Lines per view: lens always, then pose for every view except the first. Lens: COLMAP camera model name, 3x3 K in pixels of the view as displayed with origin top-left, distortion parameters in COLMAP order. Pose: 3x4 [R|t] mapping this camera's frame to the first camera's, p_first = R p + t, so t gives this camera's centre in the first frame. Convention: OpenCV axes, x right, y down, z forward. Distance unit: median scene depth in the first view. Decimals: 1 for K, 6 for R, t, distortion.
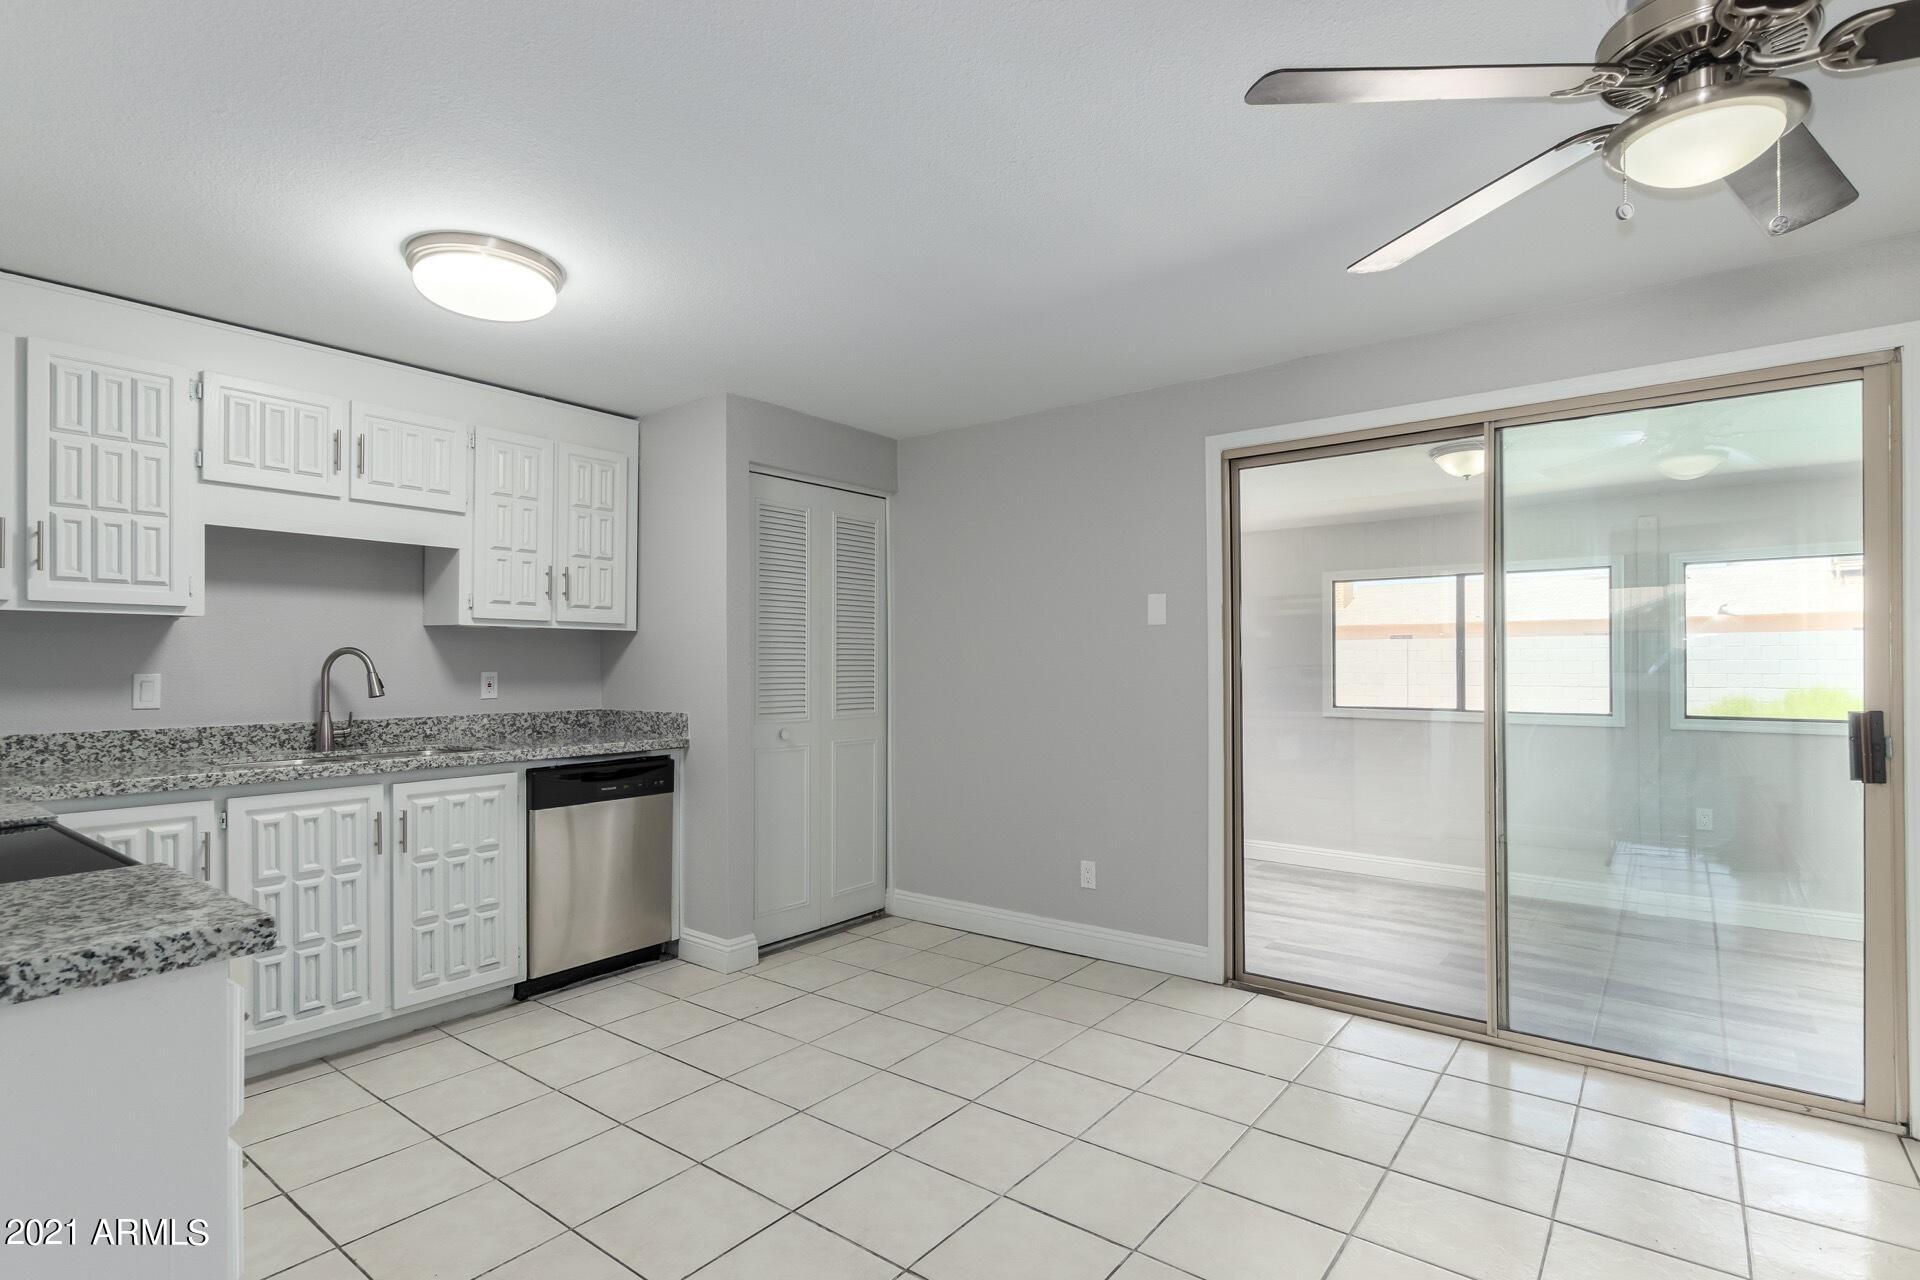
lens RADIAL K [[932.4, 0, 948.7], [0, 932.4, 659.5], [0, 0, 1]] dist [0.006588, -0.001100]
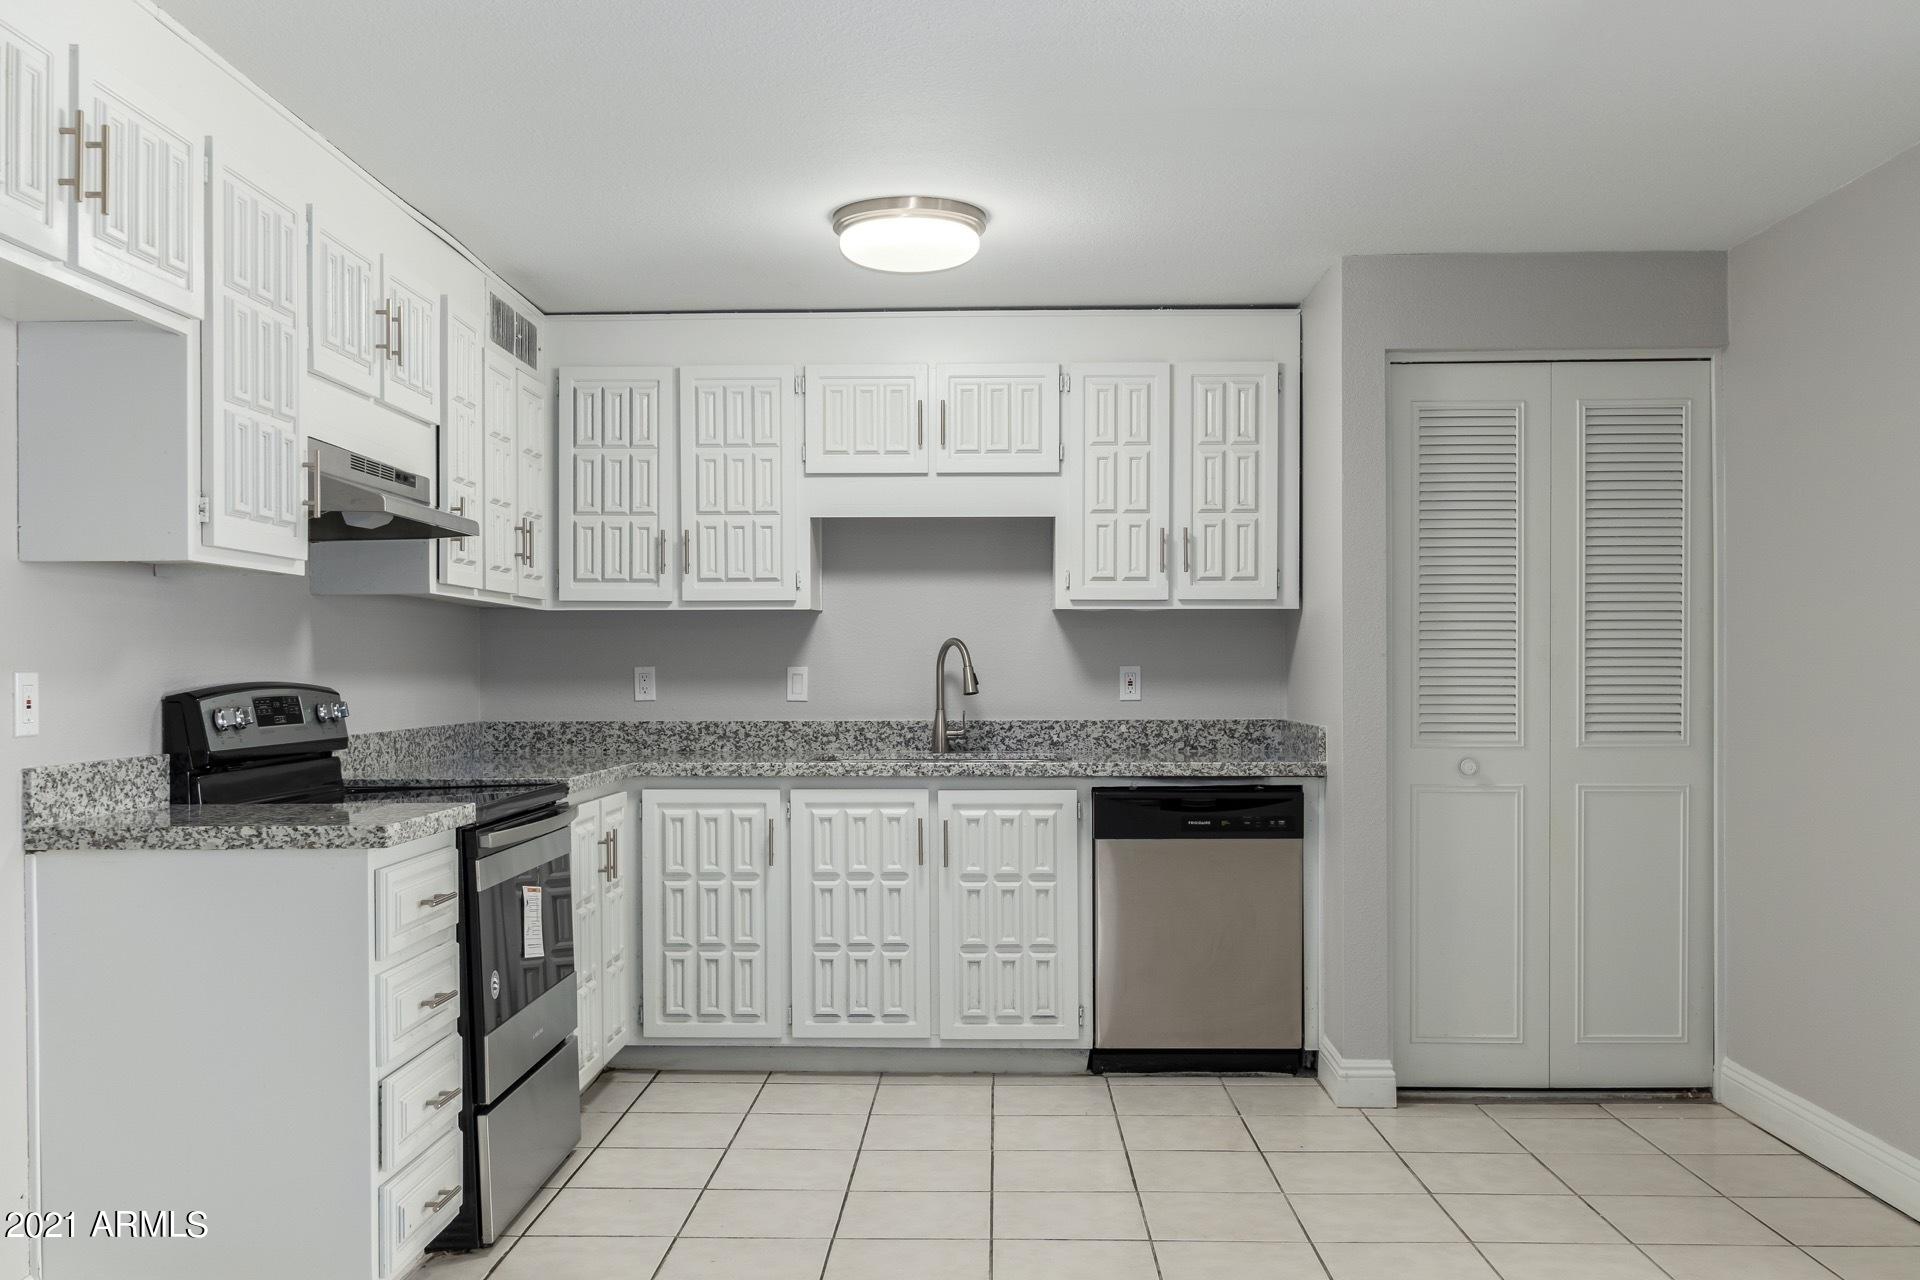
lens RADIAL K [[1683.1, 0, 947.6], [0, 1683.1, 677.8], [0, 0, 1]] dist [-0.005921, 0.000917]
pose [[0.595487, 0.009333, -0.803310, 0.657028], [0.005982, 0.999853, 0.016051, -0.000973], [0.803342, -0.014364, 0.595344, 0.038804]]
